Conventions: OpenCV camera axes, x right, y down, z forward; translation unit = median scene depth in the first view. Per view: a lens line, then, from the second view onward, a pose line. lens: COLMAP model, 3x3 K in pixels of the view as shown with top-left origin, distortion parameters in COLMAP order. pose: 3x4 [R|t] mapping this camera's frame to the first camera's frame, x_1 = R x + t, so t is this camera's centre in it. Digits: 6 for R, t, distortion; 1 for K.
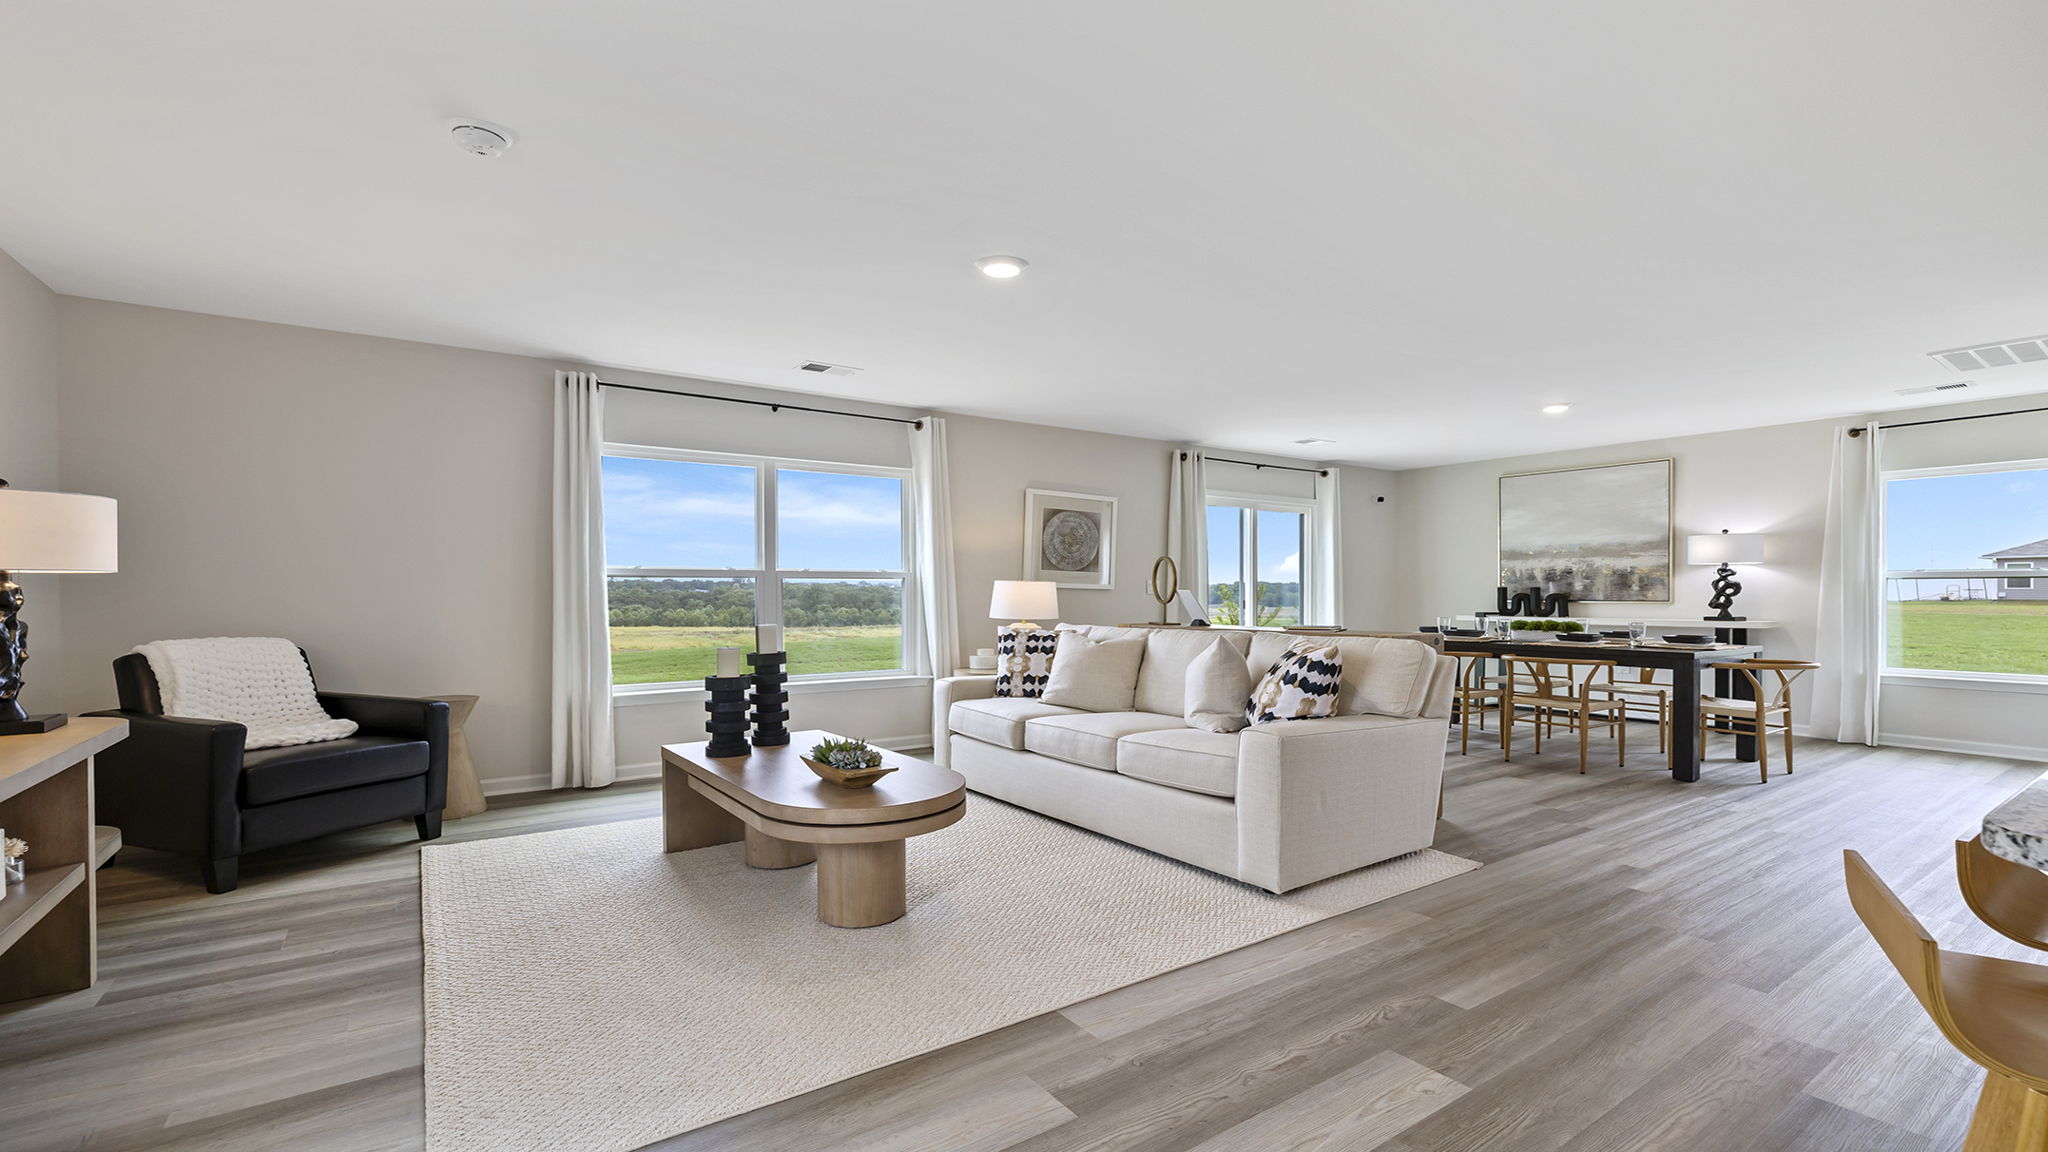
lens RADIAL K [[887.7, 0, 1025.5], [0, 887.7, 598.7], [0, 0, 1]] dist [0.003891, 0.000783]
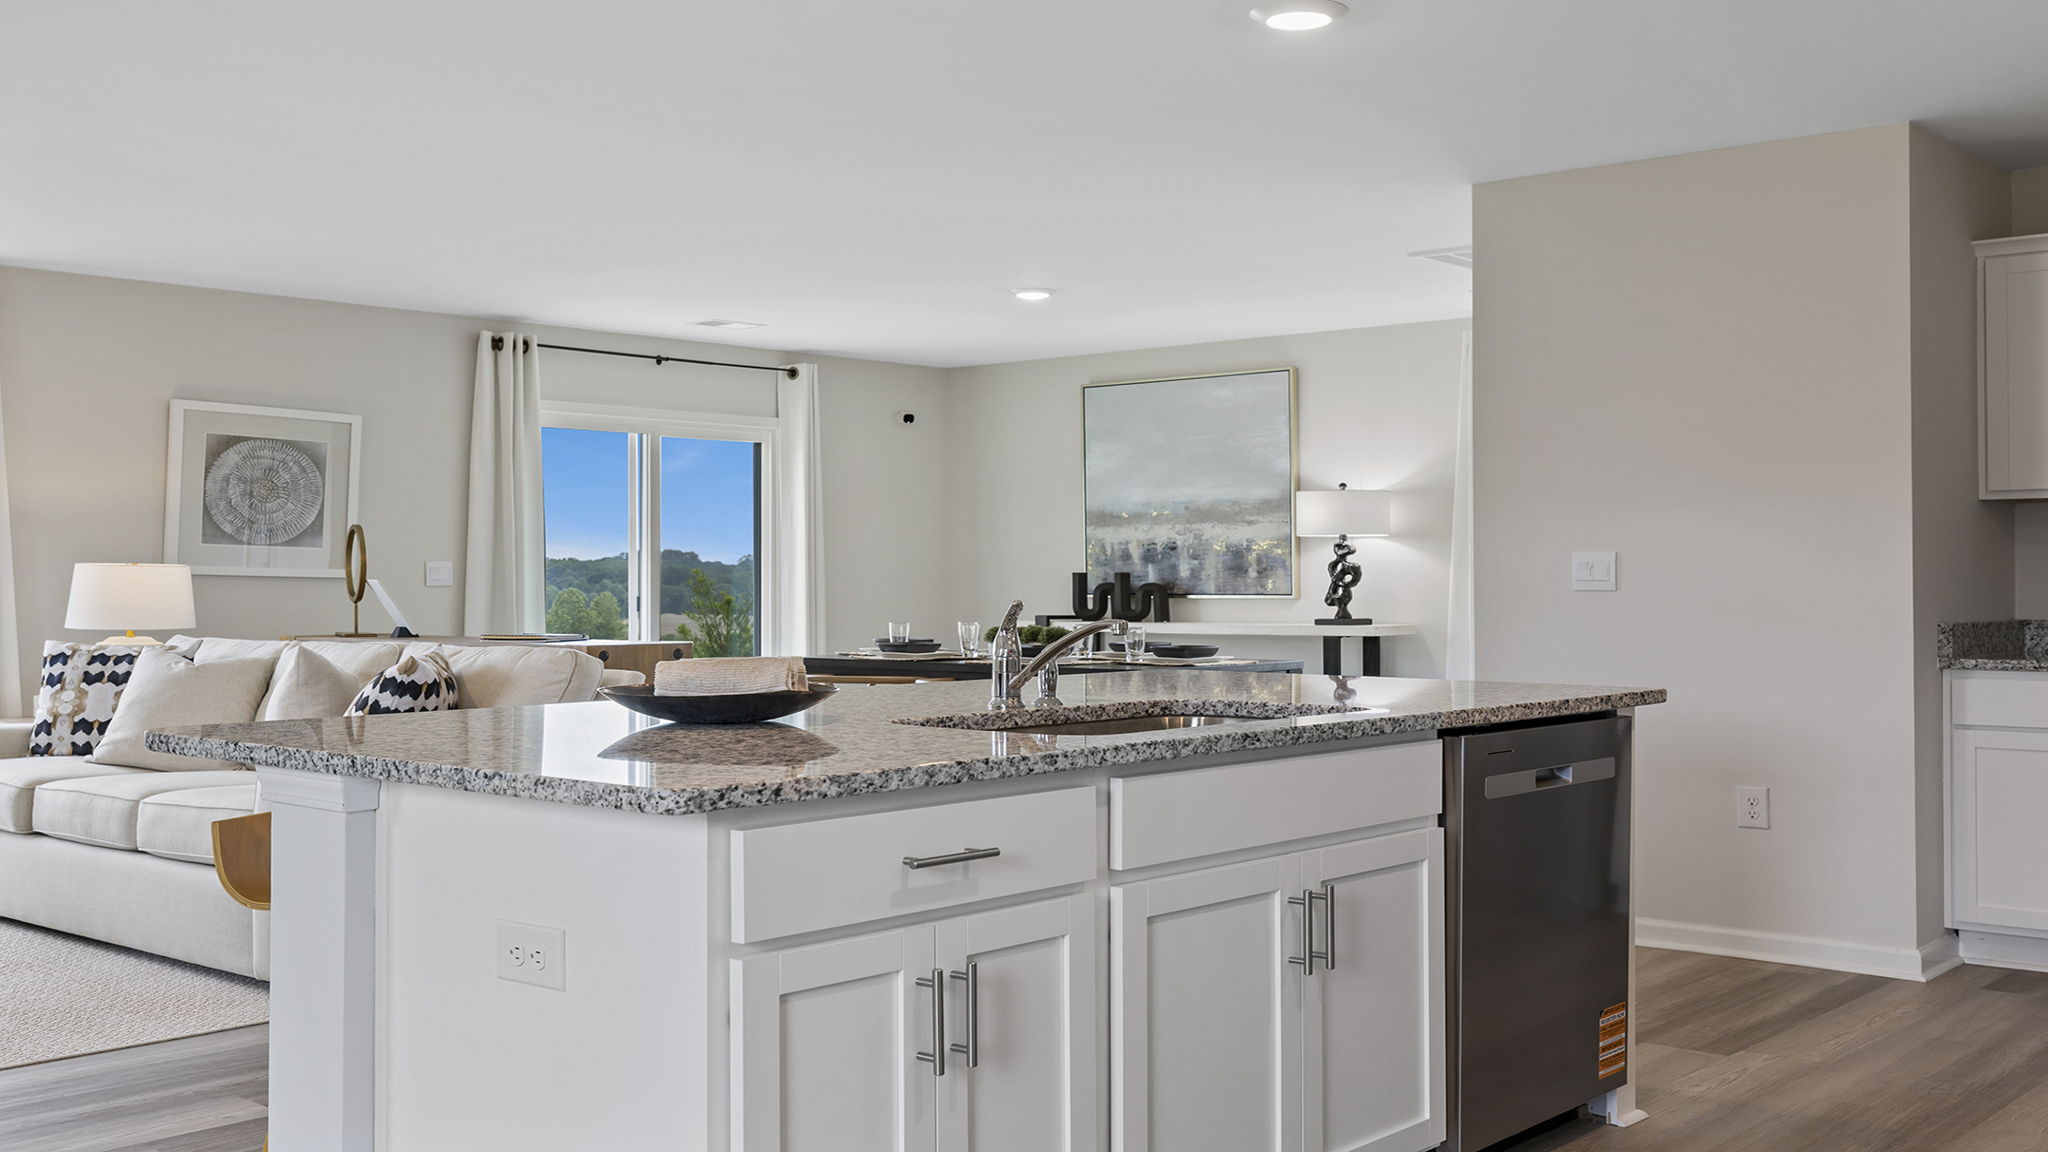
lens RADIAL K [[2019.6, 0, 1024.4], [0, 2019.6, 544.7], [0, 0, 1]] dist [0.001243, 0.004389]
pose [[0.970565, 0.002115, 0.240829, 0.215237], [0.003993, 0.999683, -0.024872, 0.002323], [-0.240805, 0.025102, 0.970249, -0.366355]]
